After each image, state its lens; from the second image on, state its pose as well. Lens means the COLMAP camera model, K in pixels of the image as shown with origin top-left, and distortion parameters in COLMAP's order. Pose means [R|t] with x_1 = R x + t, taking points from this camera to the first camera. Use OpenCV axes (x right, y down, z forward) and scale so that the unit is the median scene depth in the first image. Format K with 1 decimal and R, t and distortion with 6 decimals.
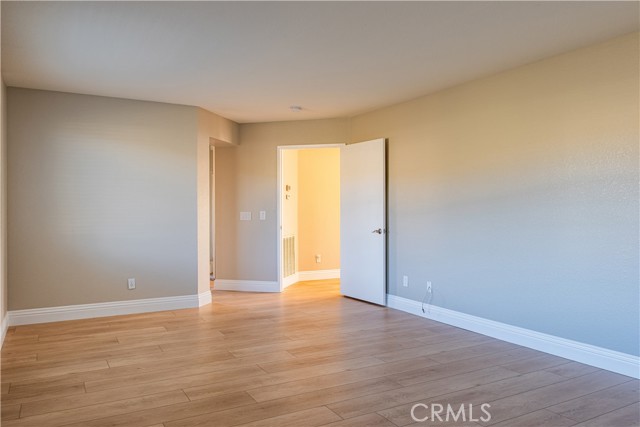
lens RADIAL K [[473.8, 0, 320.5], [0, 473.8, 214.2], [0, 0, 1]] dist [0.005308, -0.003133]
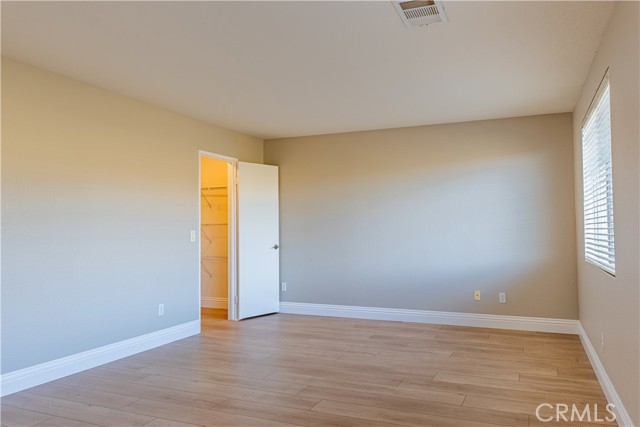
lens RADIAL K [[473.8, 0, 321.3], [0, 473.8, 212.0], [0, 0, 1]] dist [0.005308, -0.003133]
pose [[-0.596045, 0.034882, 0.802193, -0.719943], [0.016348, 0.999376, -0.031310, -0.008126], [-0.802784, -0.005548, -0.596244, 1.320317]]
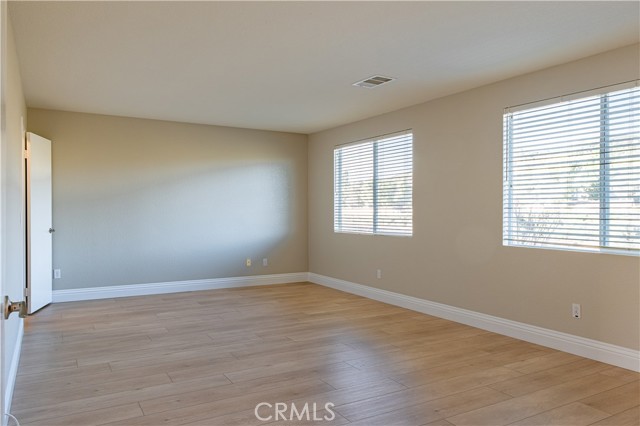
lens RADIAL K [[473.8, 0, 313.9], [0, 473.8, 214.4], [0, 0, 1]] dist [0.005308, -0.003133]
pose [[-0.999985, 0.000194, 0.005426, -0.046610], [0.000302, 0.999800, 0.019975, -0.022456], [-0.005421, 0.019976, -0.999786, 2.025370]]
